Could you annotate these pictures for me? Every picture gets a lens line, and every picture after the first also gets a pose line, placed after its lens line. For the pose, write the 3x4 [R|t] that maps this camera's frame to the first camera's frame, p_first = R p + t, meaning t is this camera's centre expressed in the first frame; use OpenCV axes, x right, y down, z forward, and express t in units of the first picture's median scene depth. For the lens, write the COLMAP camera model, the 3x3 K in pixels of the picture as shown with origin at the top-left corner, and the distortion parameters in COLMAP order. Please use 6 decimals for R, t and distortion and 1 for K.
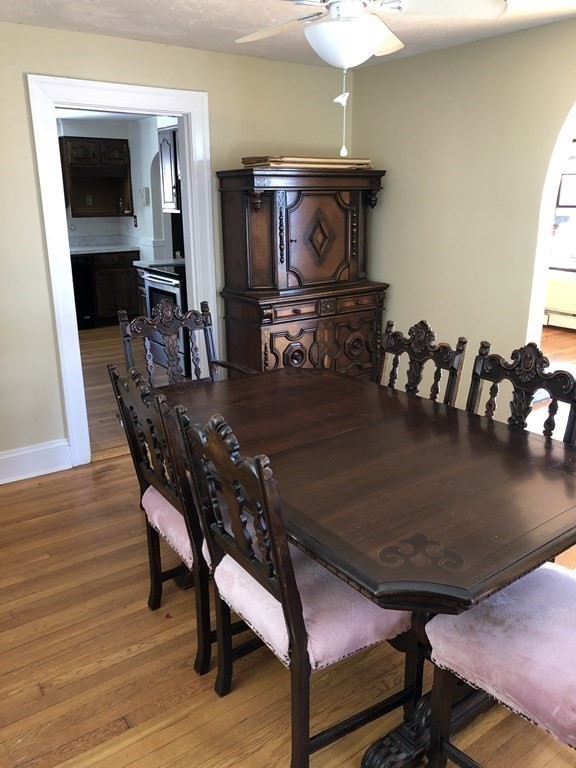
lens RADIAL K [[623.4, 0, 289.2], [0, 623.4, 376.8], [0, 0, 1]] dist [0.021579, -0.033185]
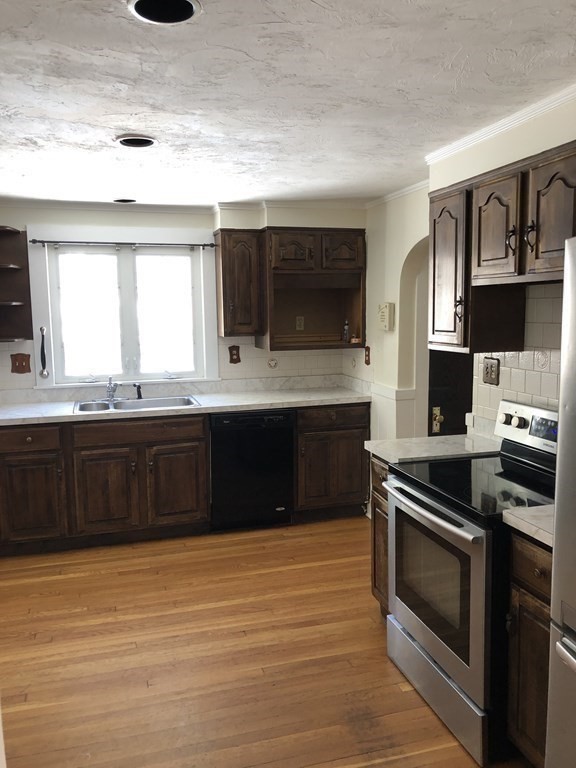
lens RADIAL K [[623.4, 0, 289.2], [0, 623.4, 376.8], [0, 0, 1]] dist [0.021579, -0.033185]
pose [[0.943726, 0.026169, -0.329690, -0.120905], [-0.082877, 0.983770, -0.159147, -0.129925], [0.320175, 0.177515, 0.930579, 0.424642]]
